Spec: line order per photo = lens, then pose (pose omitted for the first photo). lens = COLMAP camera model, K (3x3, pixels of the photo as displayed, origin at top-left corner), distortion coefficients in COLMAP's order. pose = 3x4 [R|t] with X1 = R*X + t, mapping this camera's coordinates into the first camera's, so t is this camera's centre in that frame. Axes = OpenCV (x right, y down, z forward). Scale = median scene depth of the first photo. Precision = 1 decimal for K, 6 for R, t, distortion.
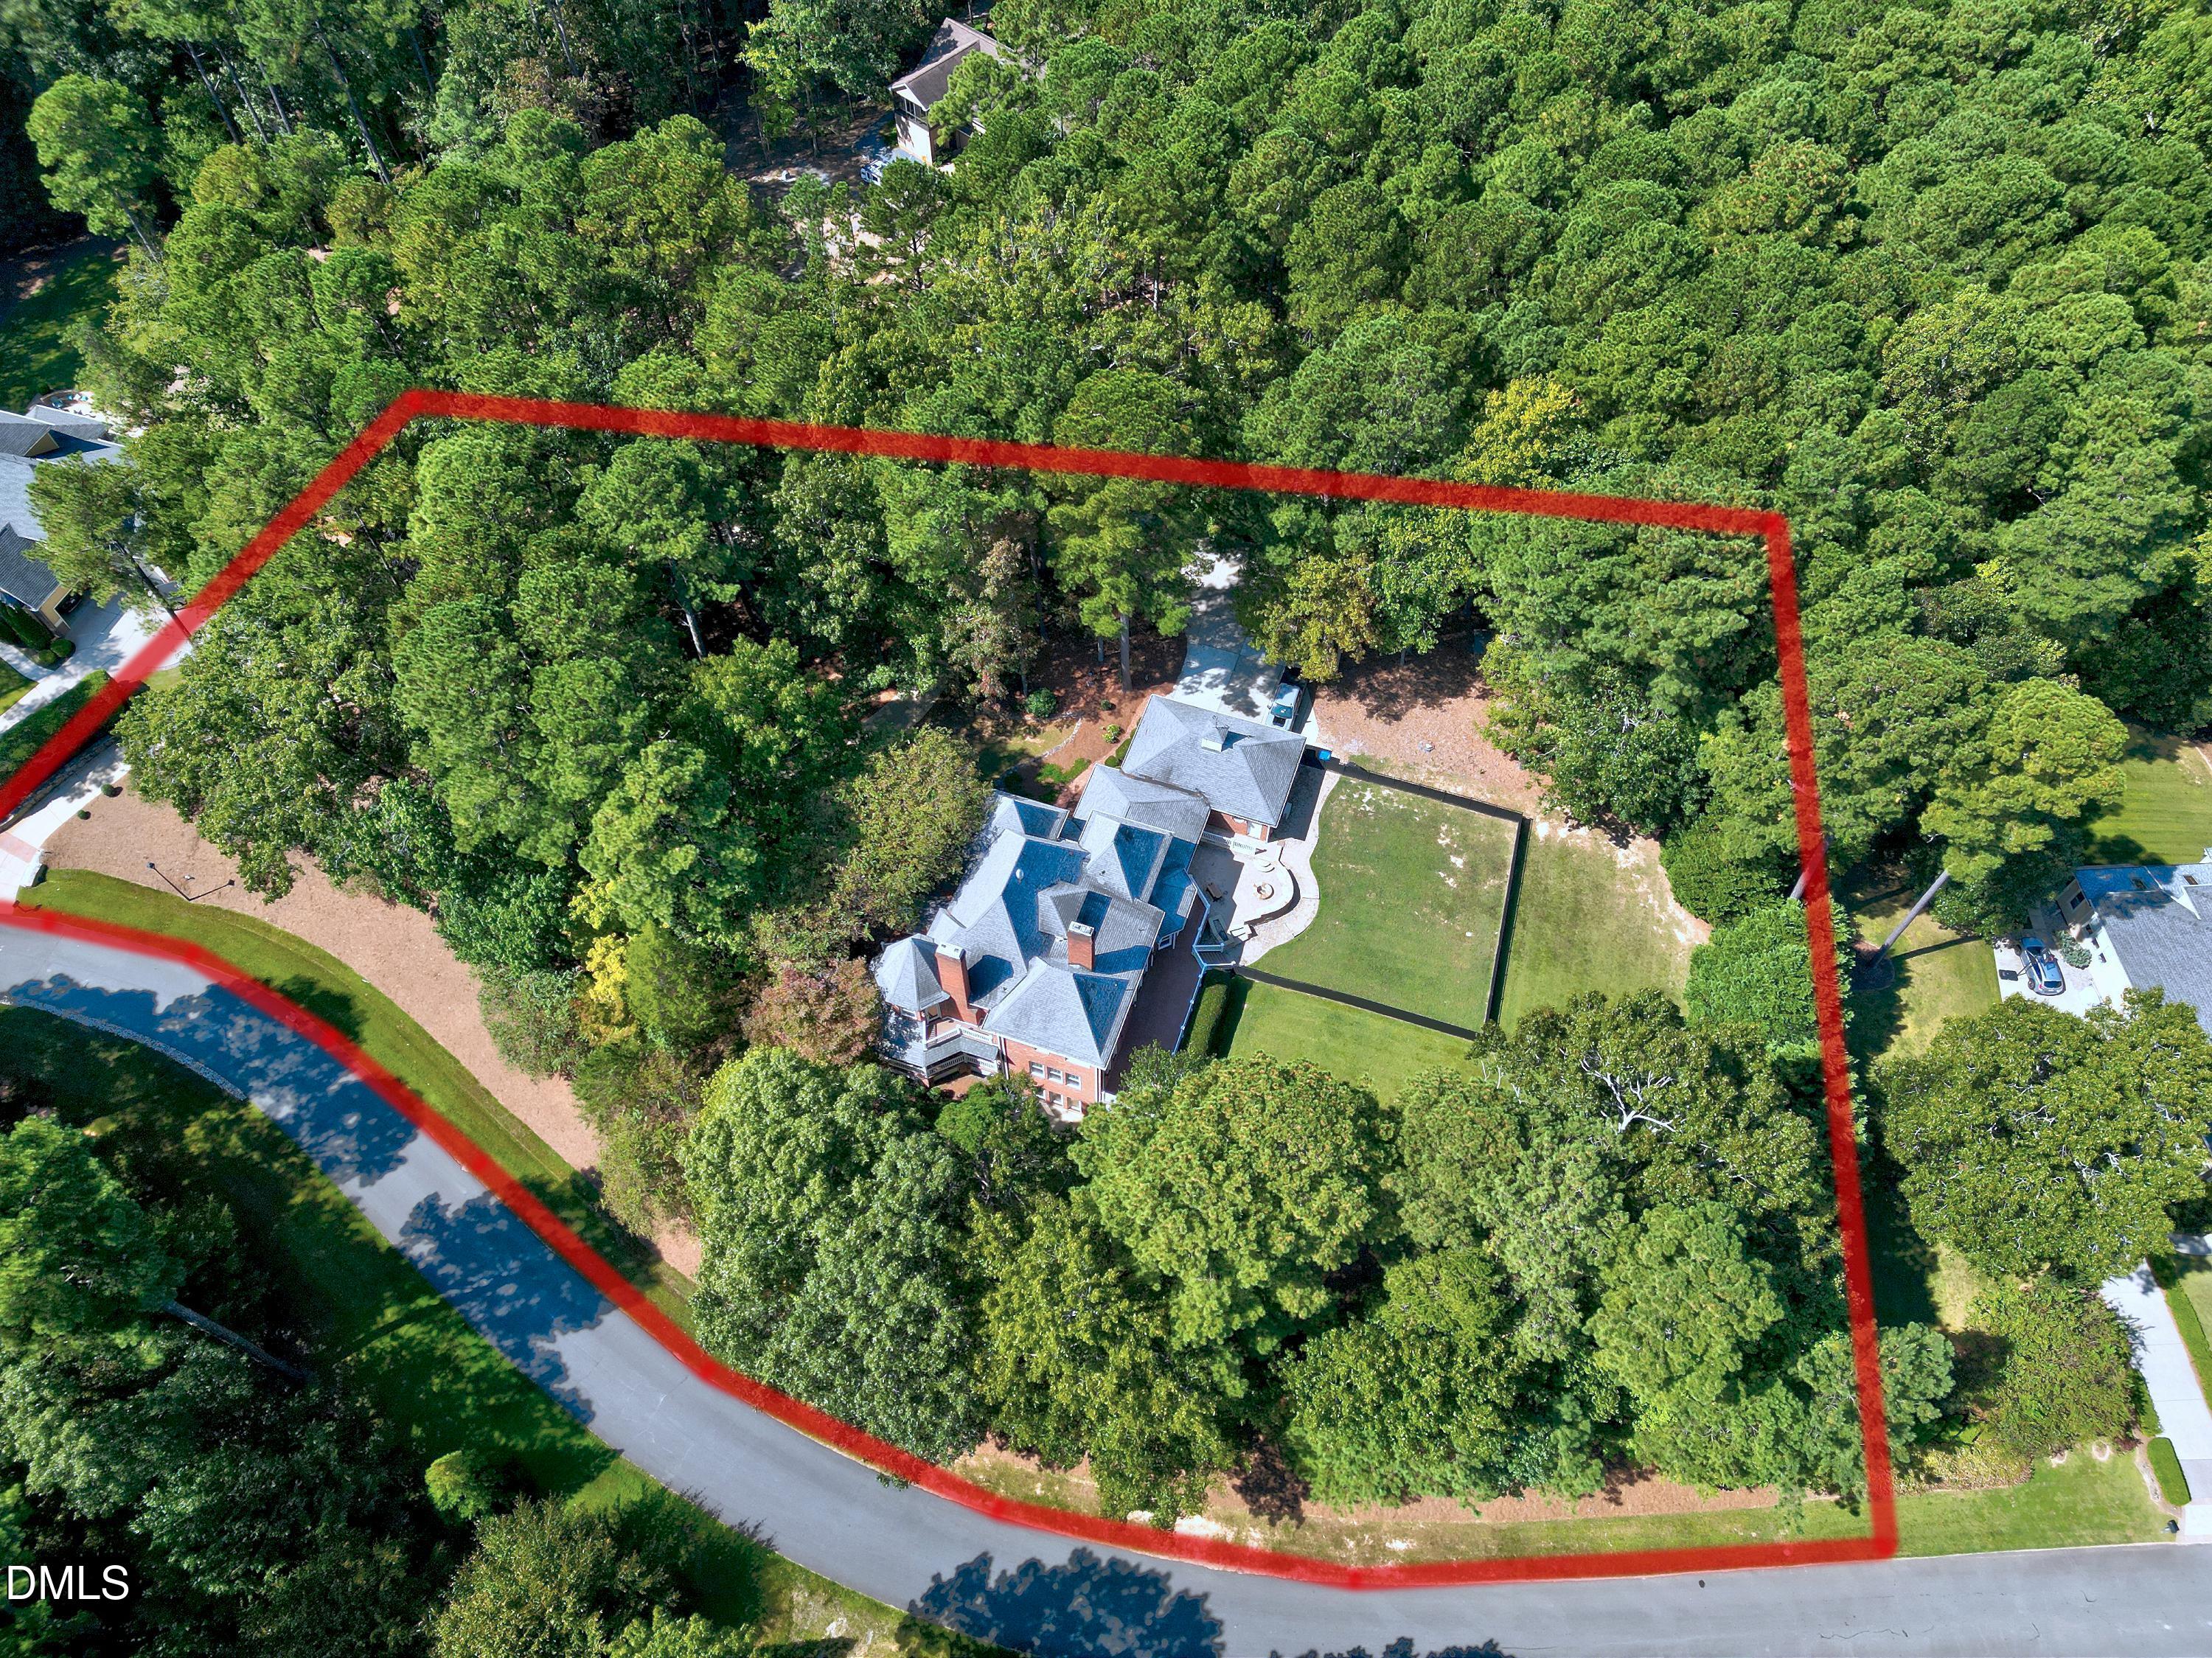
lens RADIAL K [[1554.9, 0, 1099.5], [0, 1554.9, 827.5], [0, 0, 1]] dist [0.052587, -0.042536]
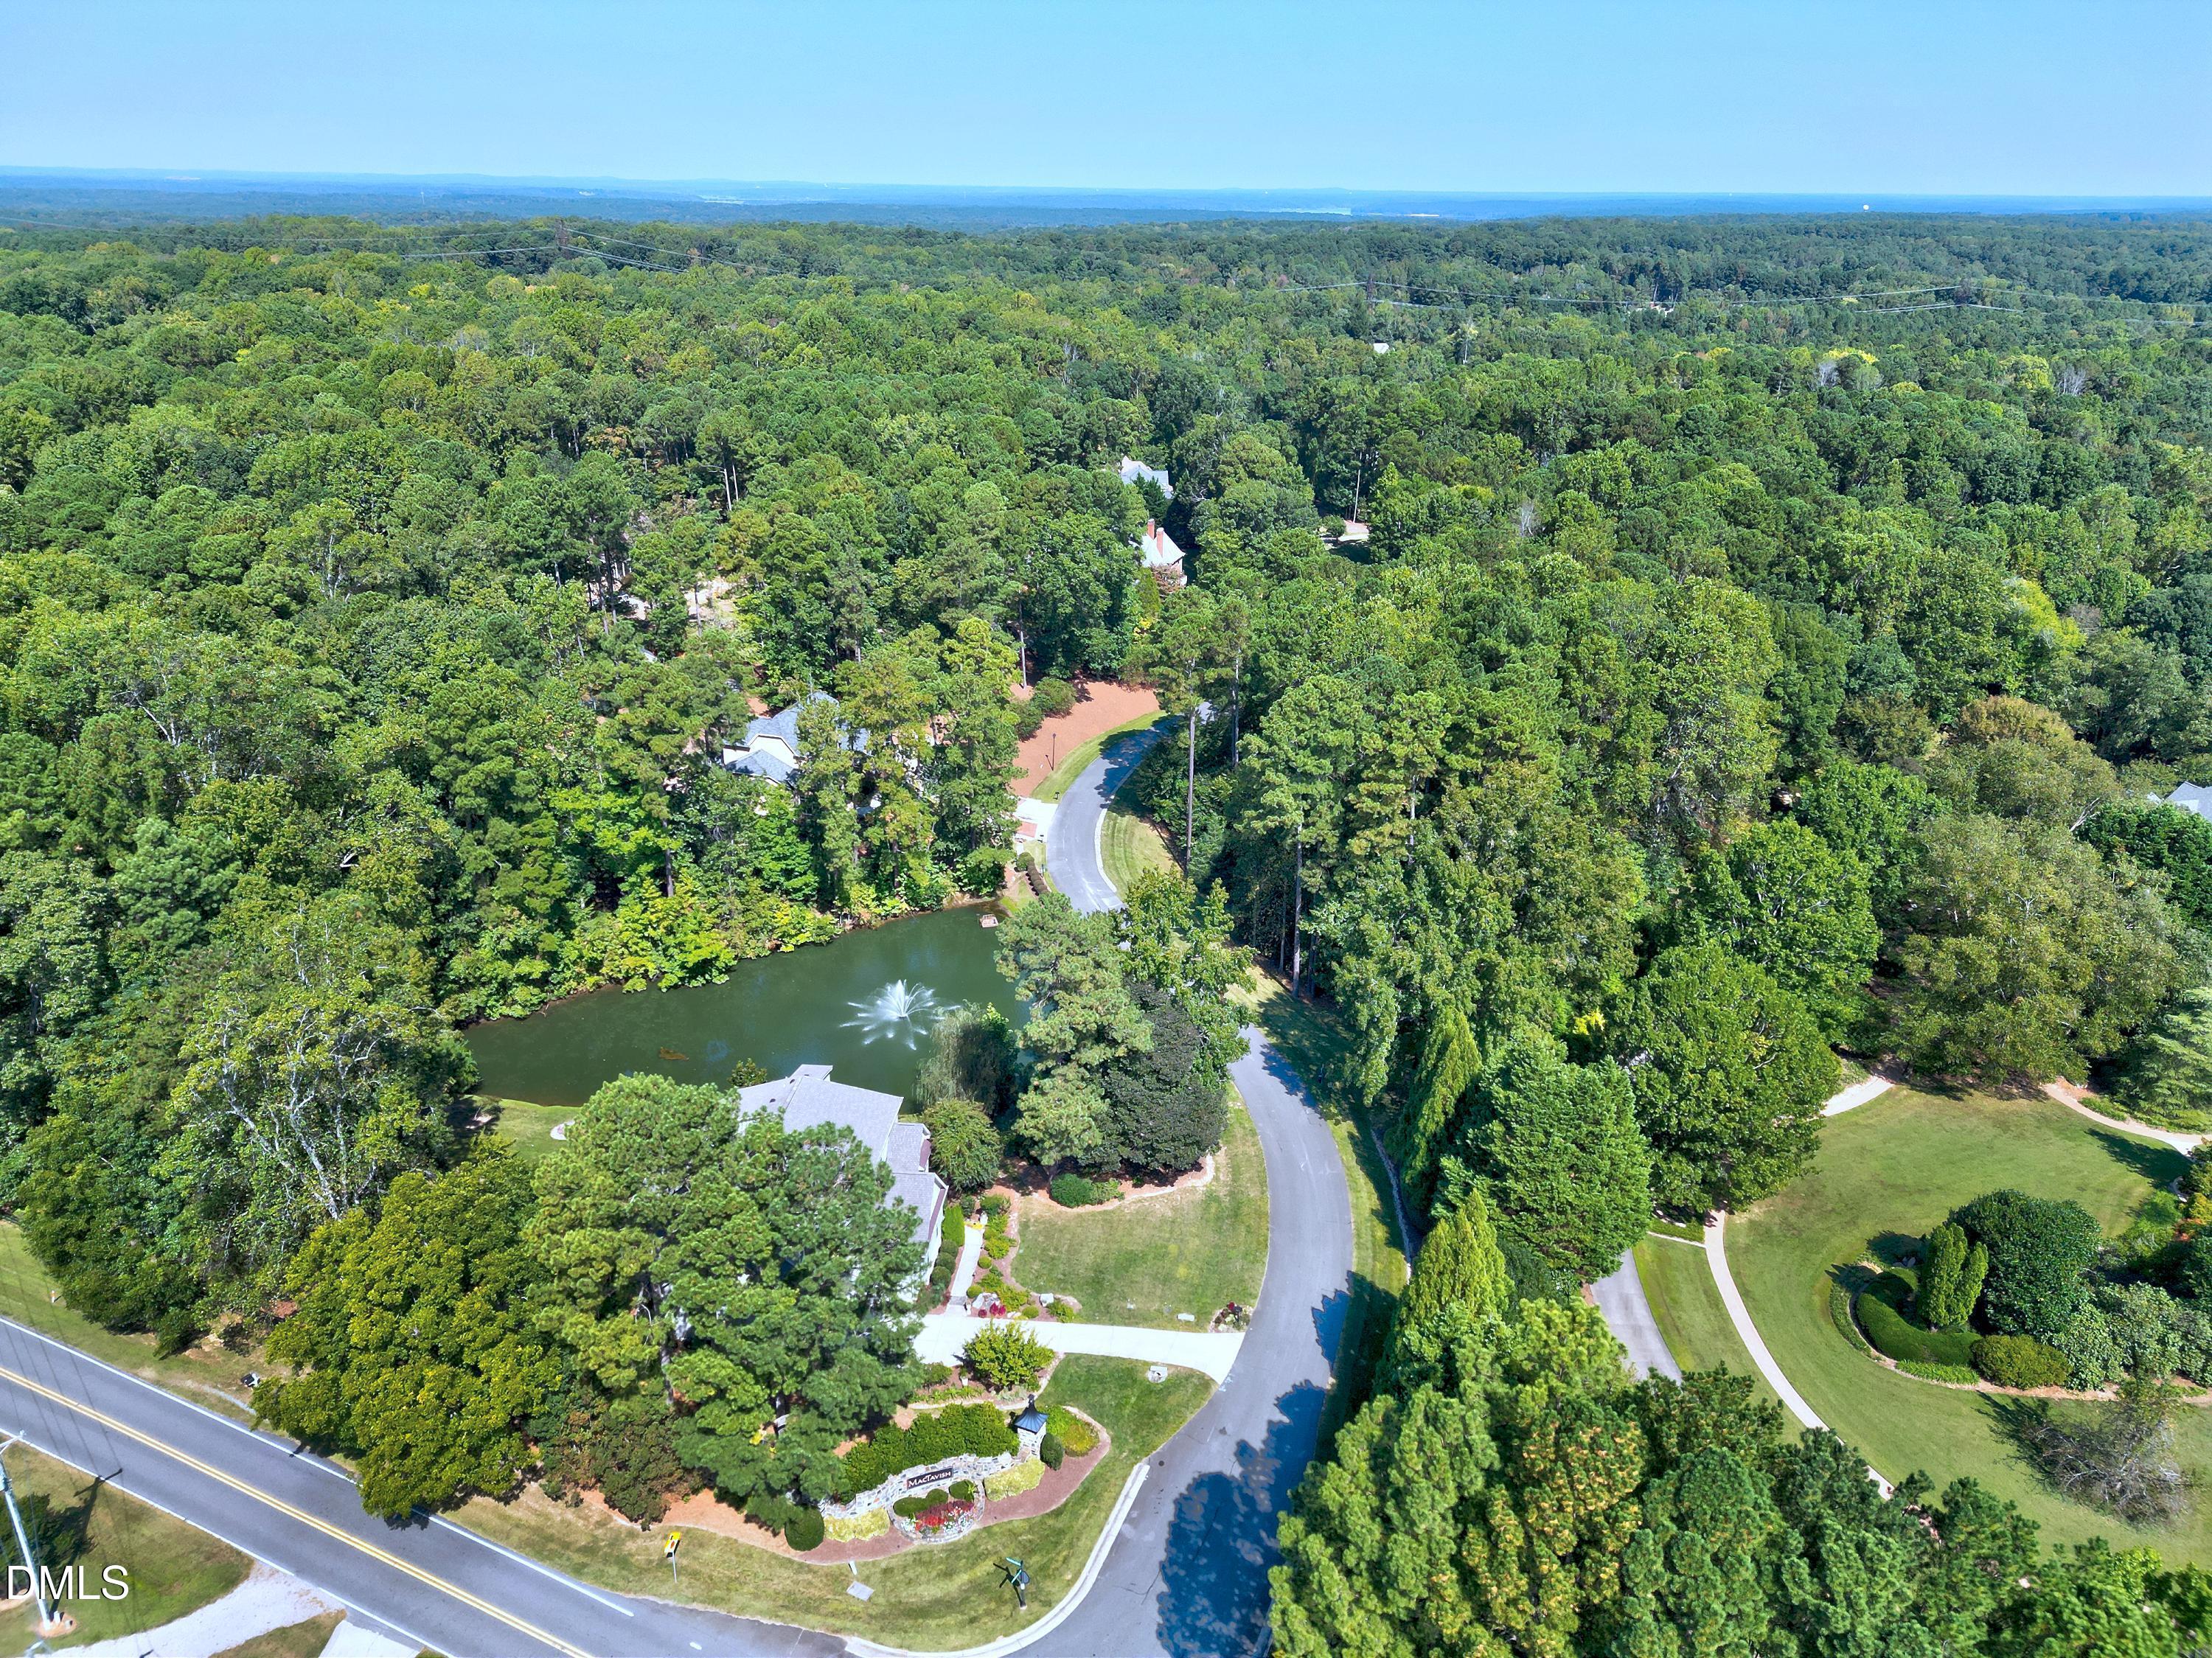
lens RADIAL K [[1554.9, 0, 1103.2], [0, 1554.9, 844.2], [0, 0, 1]] dist [0.052587, -0.042536]
pose [[0.003161, -0.389442, 0.921046, -2.548314], [0.829558, 0.515350, 0.215056, -0.280330], [-0.558412, 0.763381, 0.324693, 0.479802]]
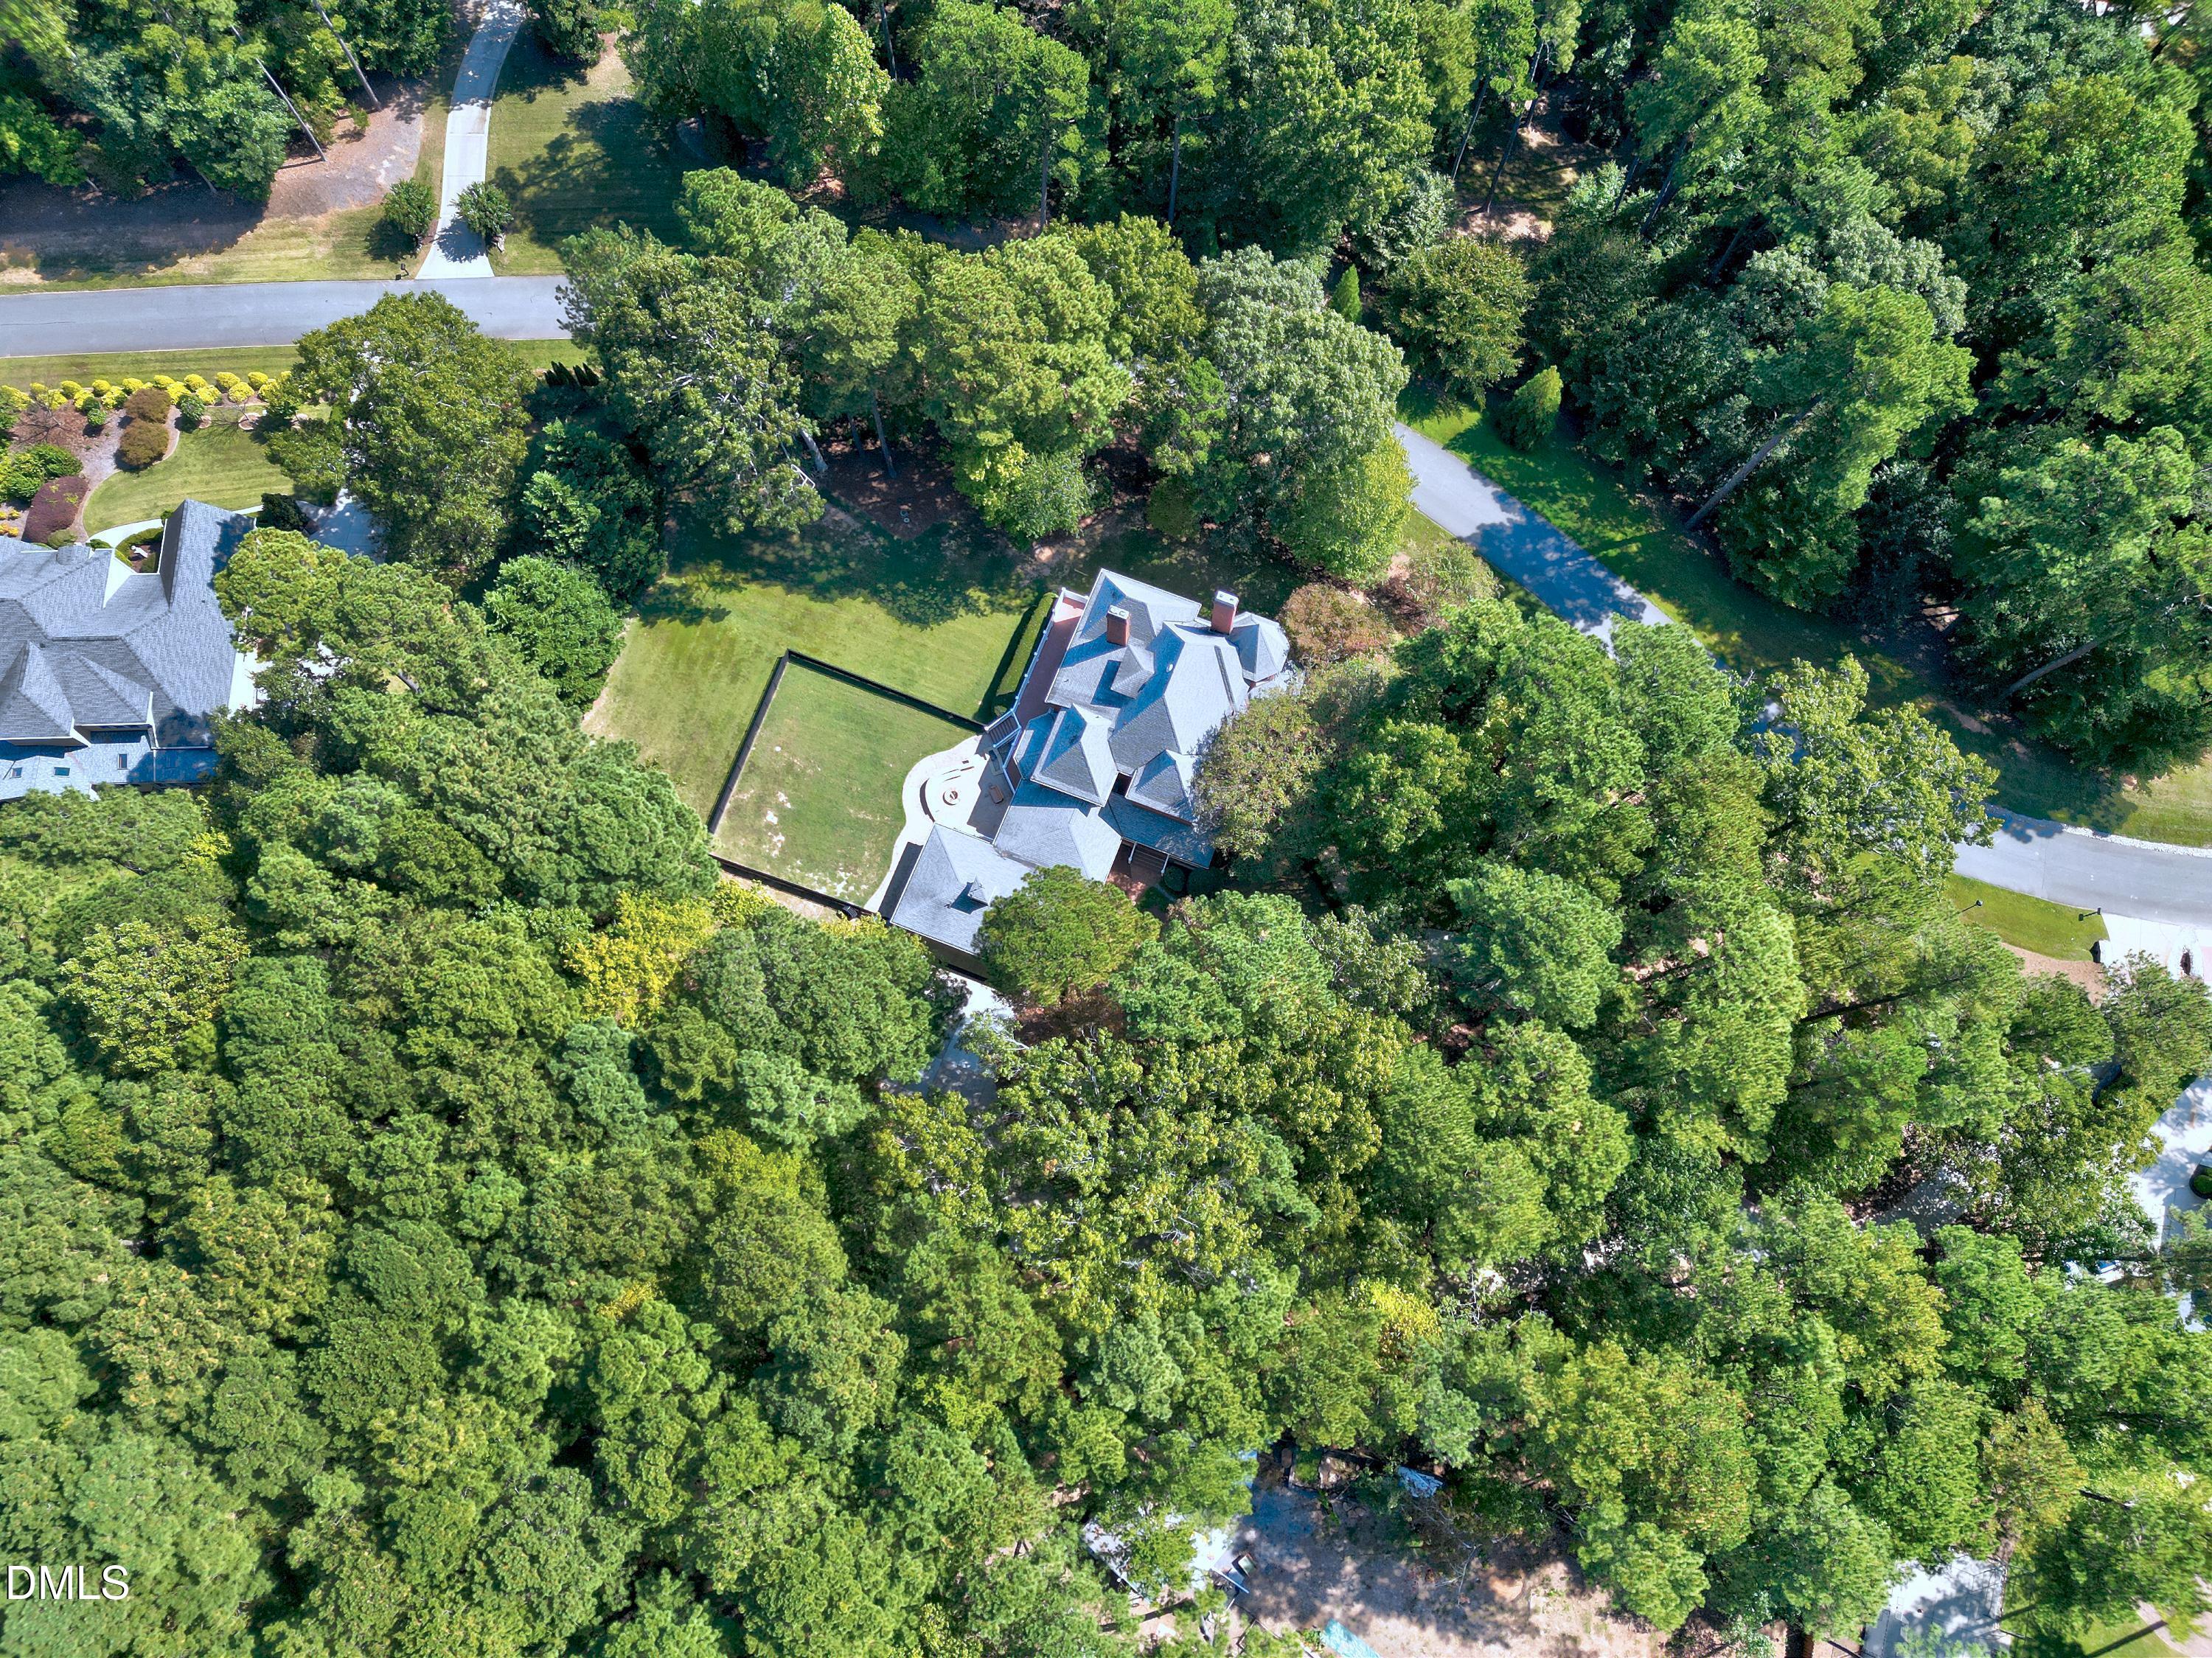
lens RADIAL K [[1554.9, 0, 1113.1], [0, 1554.9, 825.4], [0, 0, 1]] dist [0.052587, -0.042536]
pose [[-0.999450, -0.032474, 0.006685, -0.018270], [0.026208, -0.650322, 0.759207, -0.820661], [-0.020307, 0.758965, 0.650815, 0.291930]]
